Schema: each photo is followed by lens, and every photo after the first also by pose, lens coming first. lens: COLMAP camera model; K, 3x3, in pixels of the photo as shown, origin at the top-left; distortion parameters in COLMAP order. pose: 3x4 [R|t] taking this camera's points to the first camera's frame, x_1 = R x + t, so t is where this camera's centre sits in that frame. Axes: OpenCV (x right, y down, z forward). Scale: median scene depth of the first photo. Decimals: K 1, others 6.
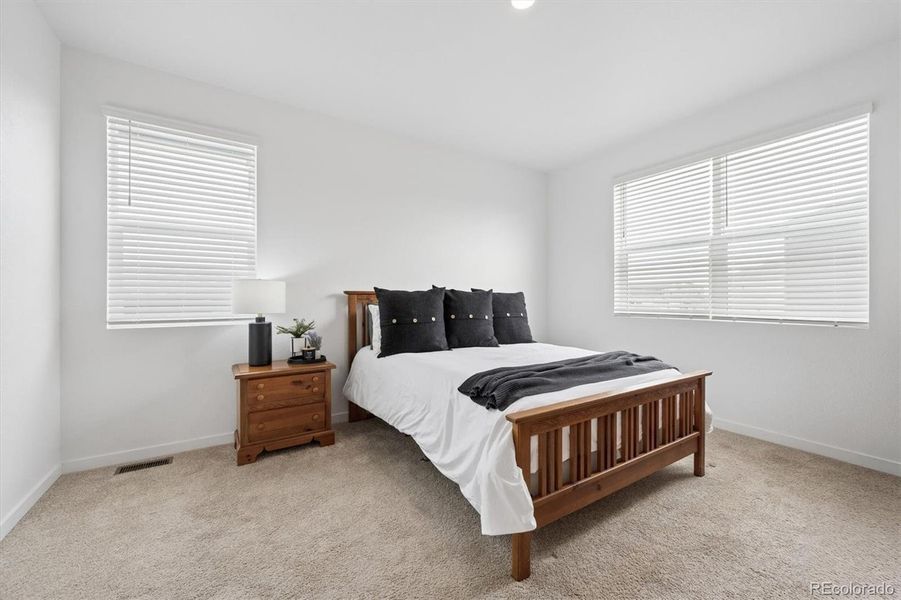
lens RADIAL K [[350.2, 0, 454.5], [0, 350.2, 297.0], [0, 0, 1]] dist [-0.000257, -0.000118]
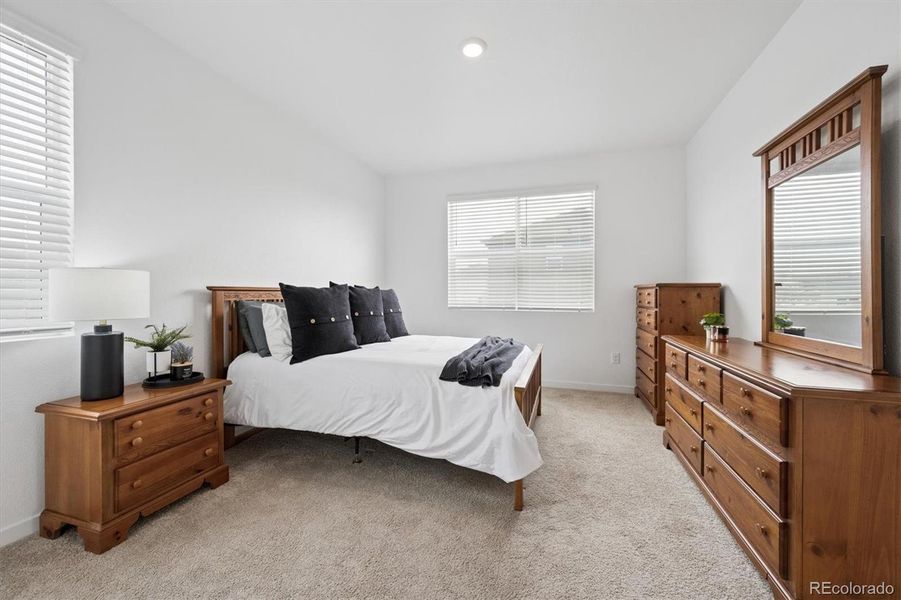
lens RADIAL K [[346.8, 0, 450.4], [0, 346.8, 293.9], [0, 0, 1]] dist [-0.000470, 0.000026]
pose [[0.782105, 0.000166, 0.623147, -0.448658], [-0.002828, 0.999991, 0.003283, -0.005240], [-0.623141, -0.004329, 0.782098, 0.079374]]
